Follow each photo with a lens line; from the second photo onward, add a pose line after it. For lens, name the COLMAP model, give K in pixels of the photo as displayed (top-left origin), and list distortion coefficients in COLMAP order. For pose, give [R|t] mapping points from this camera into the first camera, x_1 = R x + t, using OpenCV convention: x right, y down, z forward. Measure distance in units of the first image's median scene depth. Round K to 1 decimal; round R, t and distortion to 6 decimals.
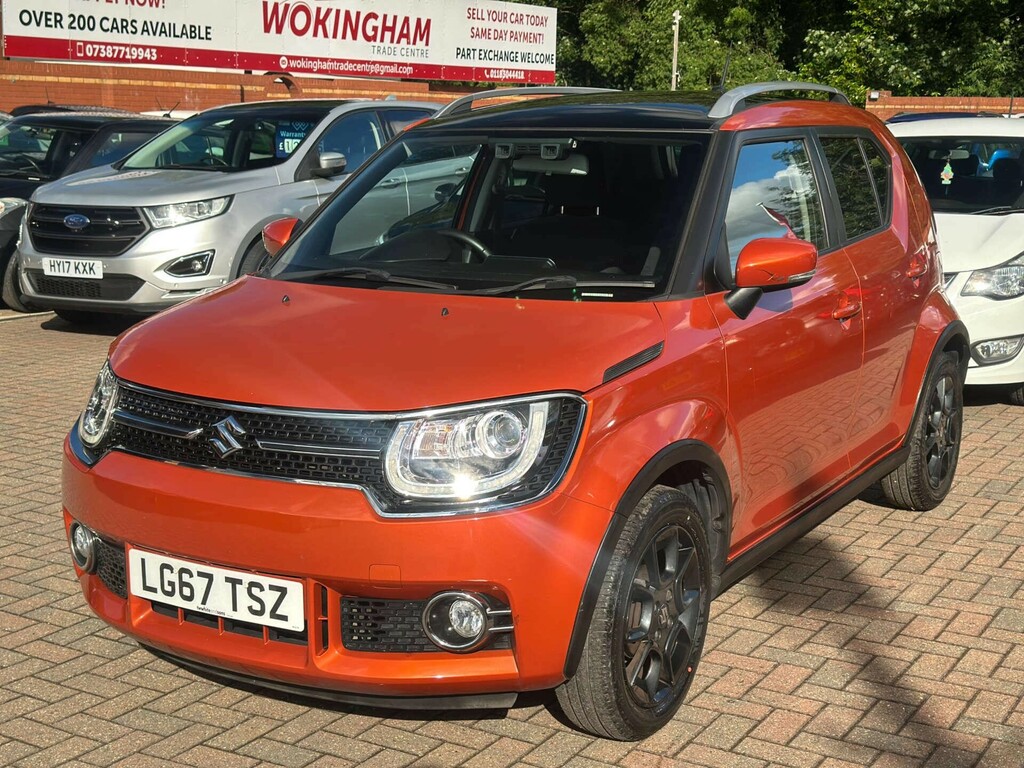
lens RADIAL K [[1411.2, 0, 516.3], [0, 1411.2, 387.9], [0, 0, 1]] dist [0.198261, -0.441914]
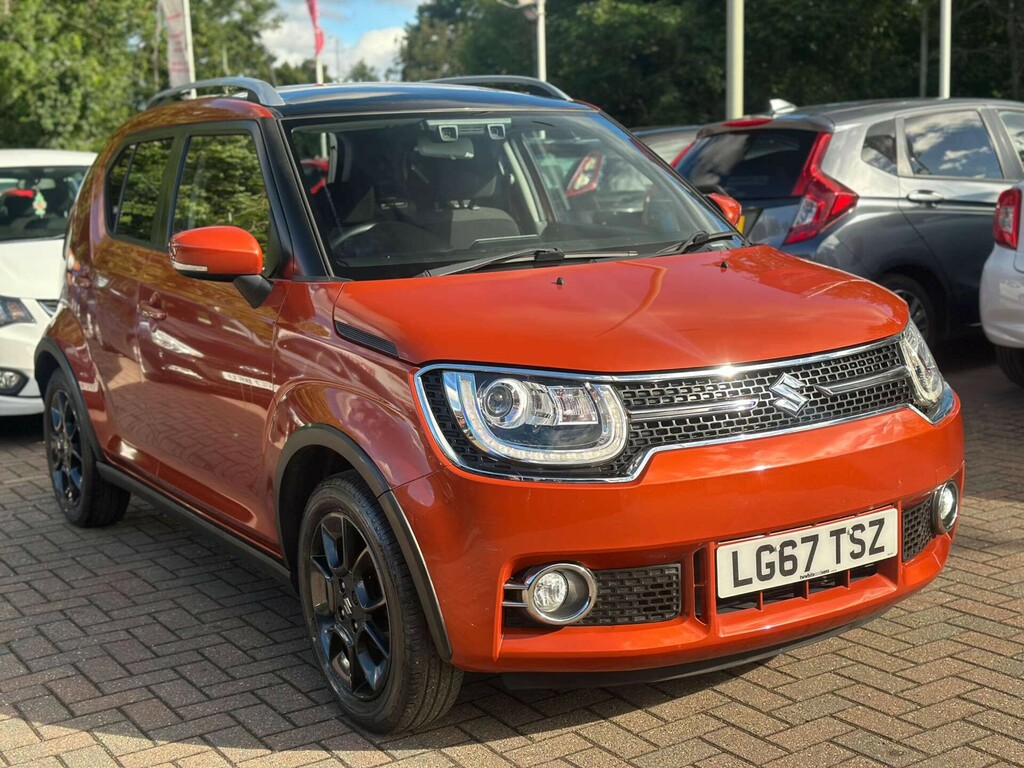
lens RADIAL K [[1411.2, 0, 516.3], [0, 1411.2, 387.9], [0, 0, 1]] dist [0.198261, -0.441914]
pose [[0.453739, -0.158280, 0.876966, -1.124005], [0.203709, 0.976465, 0.070840, -0.075559], [-0.867539, 0.146503, 0.475303, 0.695331]]
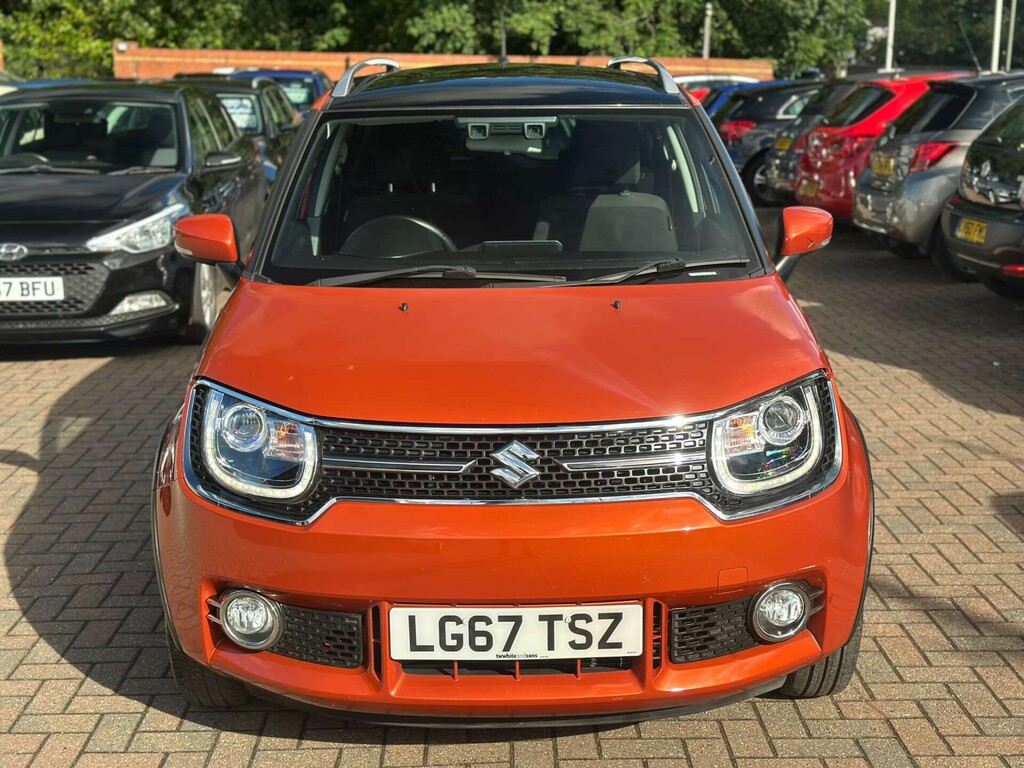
lens RADIAL K [[1411.2, 0, 516.3], [0, 1411.2, 387.9], [0, 0, 1]] dist [0.198261, -0.441914]
pose [[0.847831, -0.120986, 0.516280, -0.657197], [0.103171, 0.992654, 0.063195, -0.070241], [-0.520134, -0.000314, 0.854085, 0.226514]]
